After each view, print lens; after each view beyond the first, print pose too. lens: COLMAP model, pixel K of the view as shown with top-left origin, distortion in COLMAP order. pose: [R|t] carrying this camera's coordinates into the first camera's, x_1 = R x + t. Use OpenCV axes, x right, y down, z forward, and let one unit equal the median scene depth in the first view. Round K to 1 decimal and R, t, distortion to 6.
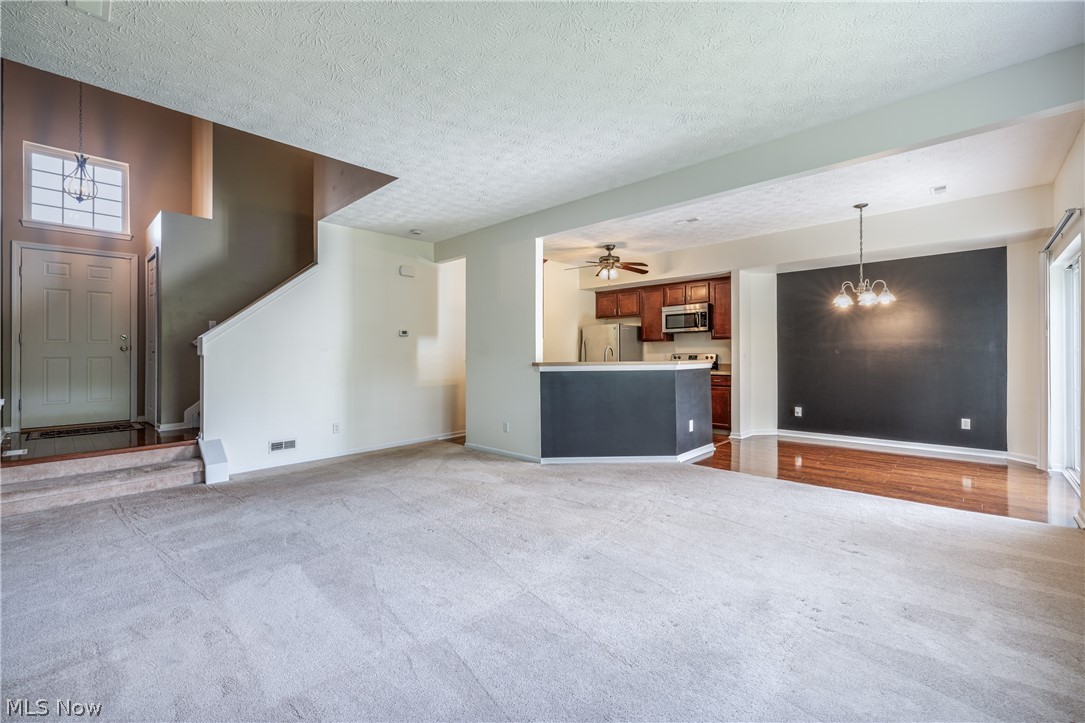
lens RADIAL K [[466.5, 0, 527.3], [0, 466.5, 356.3], [0, 0, 1]] dist [0.000100, 0.000913]
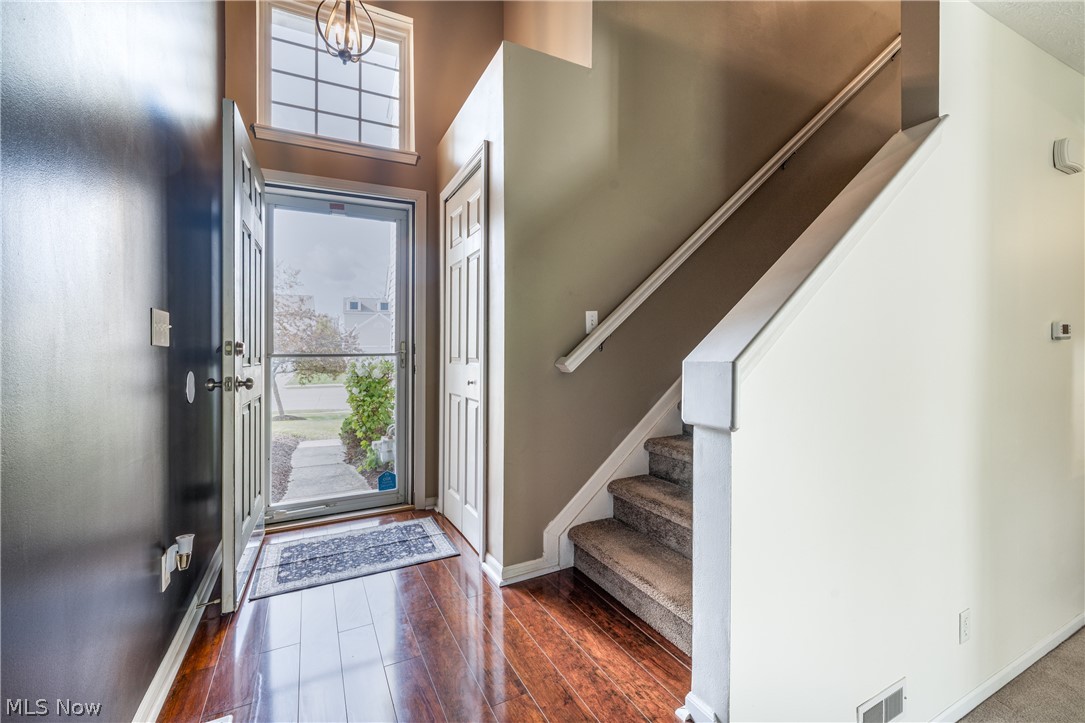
lens RADIAL K [[466.5, 0, 537.7], [0, 466.5, 362.1], [0, 0, 1]] dist [0.000100, 0.000913]
pose [[0.947256, 0.006964, -0.320401, -0.568798], [-0.004810, 0.999960, 0.007515, -0.028178], [0.320441, -0.005577, 0.947252, 0.562158]]
